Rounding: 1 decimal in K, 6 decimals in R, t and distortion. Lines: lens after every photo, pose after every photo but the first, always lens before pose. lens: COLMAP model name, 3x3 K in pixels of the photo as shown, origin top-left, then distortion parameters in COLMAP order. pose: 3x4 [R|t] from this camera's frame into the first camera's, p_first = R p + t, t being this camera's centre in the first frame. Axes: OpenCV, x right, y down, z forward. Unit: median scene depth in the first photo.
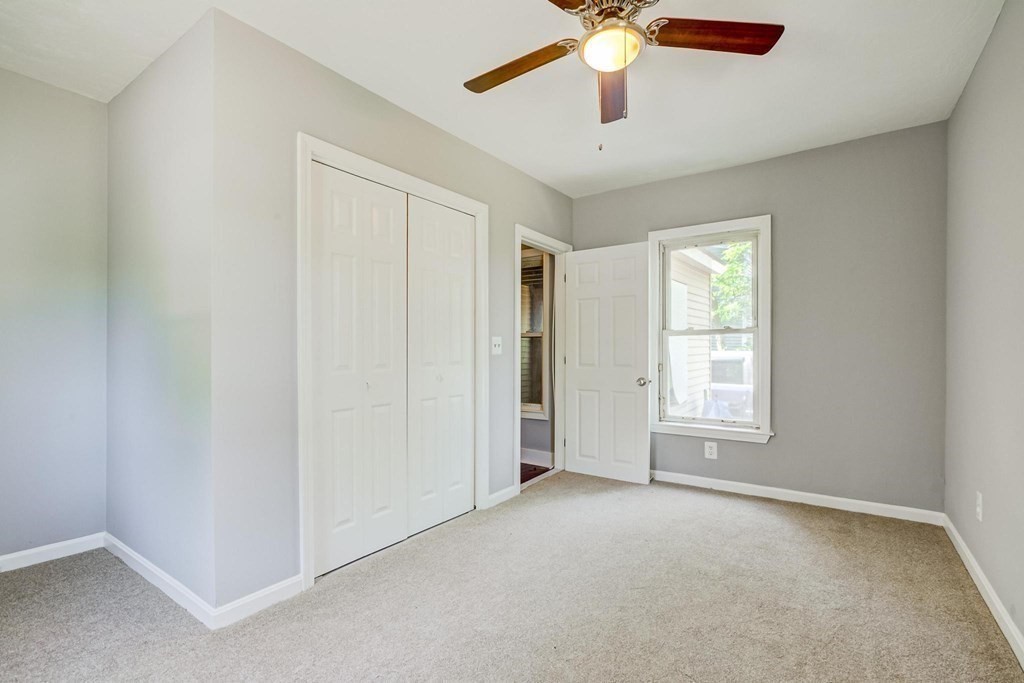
lens RADIAL K [[469.9, 0, 520.1], [0, 469.9, 351.2], [0, 0, 1]] dist [-0.010160, 0.001345]
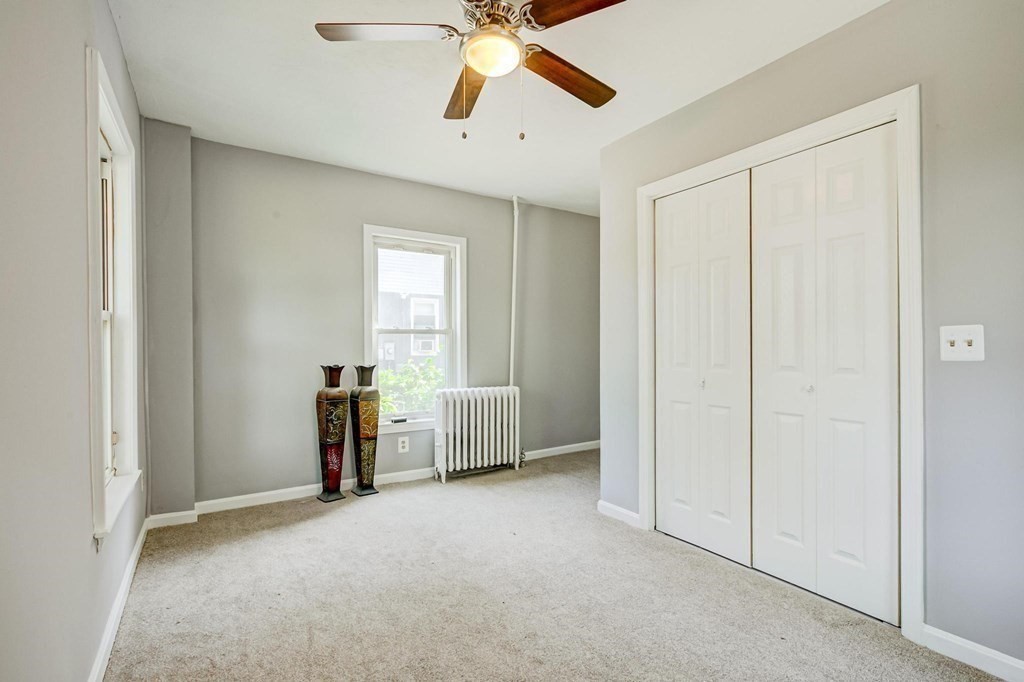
lens RADIAL K [[469.9, 0, 513.9], [0, 469.9, 338.5], [0, 0, 1]] dist [-0.010160, 0.001345]
pose [[-0.379257, -0.003830, -0.925284, 0.681005], [0.008207, 0.999938, -0.007503, -0.019695], [0.925255, -0.010439, -0.379202, 0.872414]]
